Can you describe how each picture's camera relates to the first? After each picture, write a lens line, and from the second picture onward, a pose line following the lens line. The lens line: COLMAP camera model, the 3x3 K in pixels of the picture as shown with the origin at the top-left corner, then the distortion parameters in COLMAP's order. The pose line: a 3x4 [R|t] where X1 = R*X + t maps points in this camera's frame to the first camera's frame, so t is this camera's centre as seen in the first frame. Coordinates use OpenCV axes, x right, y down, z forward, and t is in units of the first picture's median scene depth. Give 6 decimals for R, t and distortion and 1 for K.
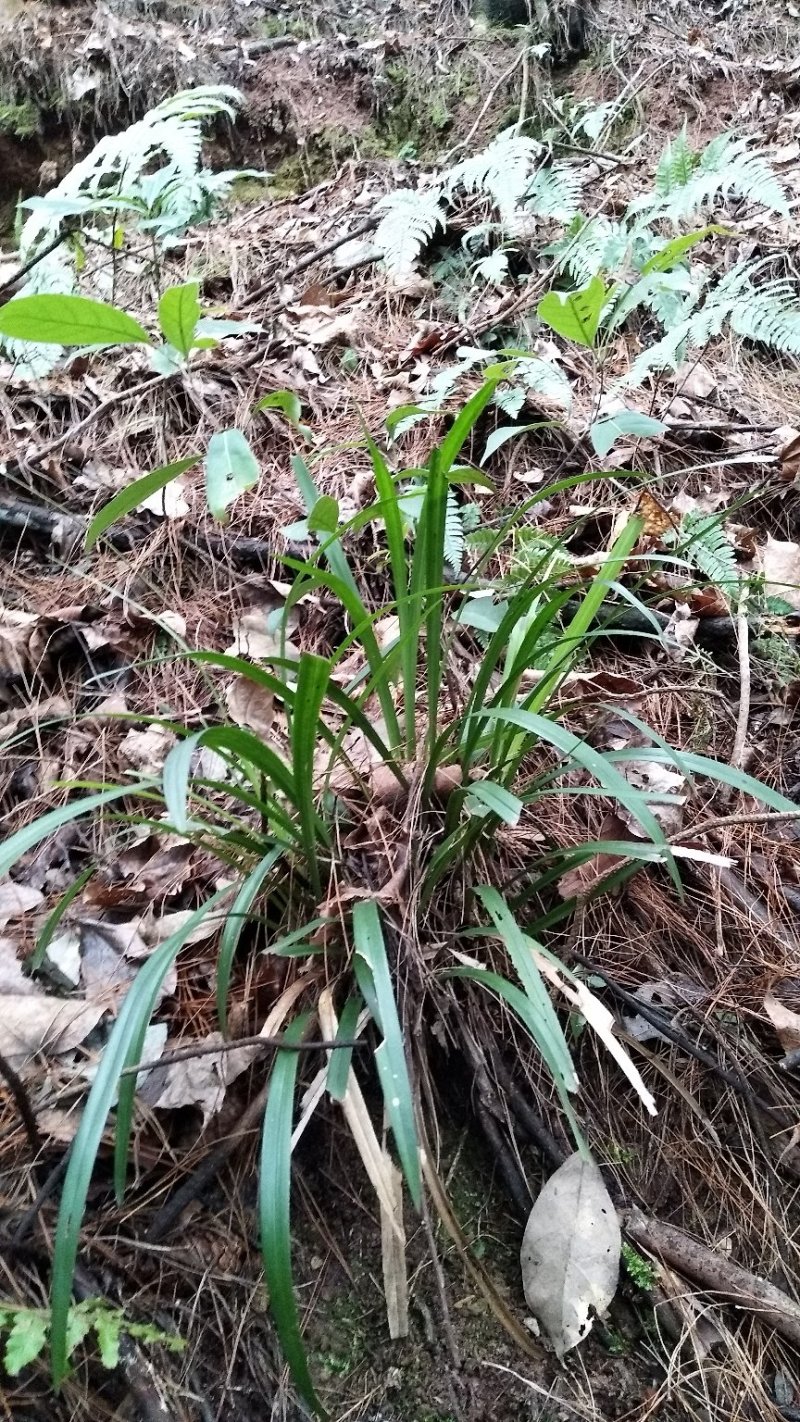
lens RADIAL K [[1086.7, 0, 422.7], [0, 1086.7, 736.3], [0, 0, 1]] dist [0.106335, -0.163625]
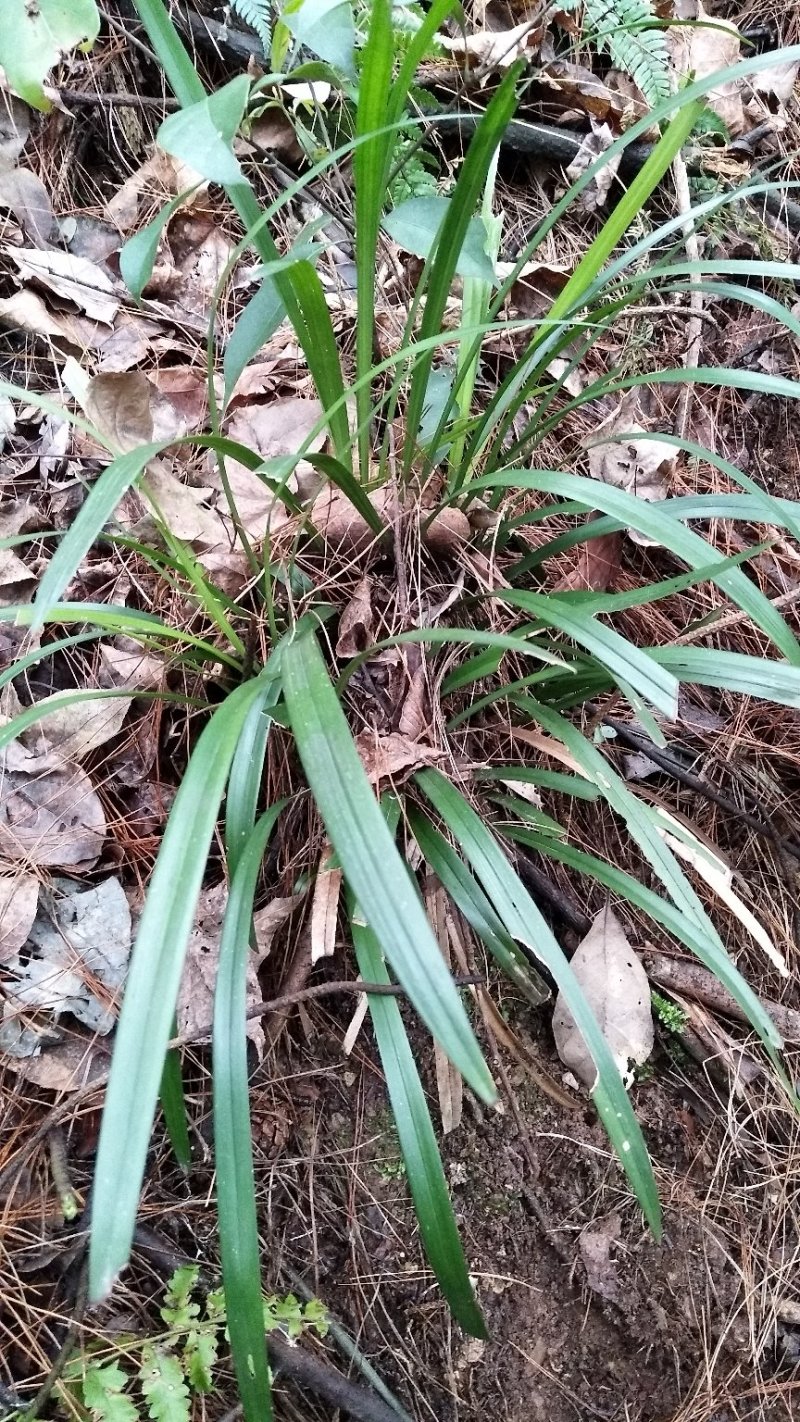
lens RADIAL K [[1086.7, 0, 422.7], [0, 1086.7, 736.3], [0, 0, 1]] dist [0.106335, -0.163625]
pose [[0.952715, -0.165921, 0.254567, -0.230213], [0.012966, 0.859198, 0.511480, -0.249047], [-0.303589, -0.483994, 0.820722, 0.368361]]
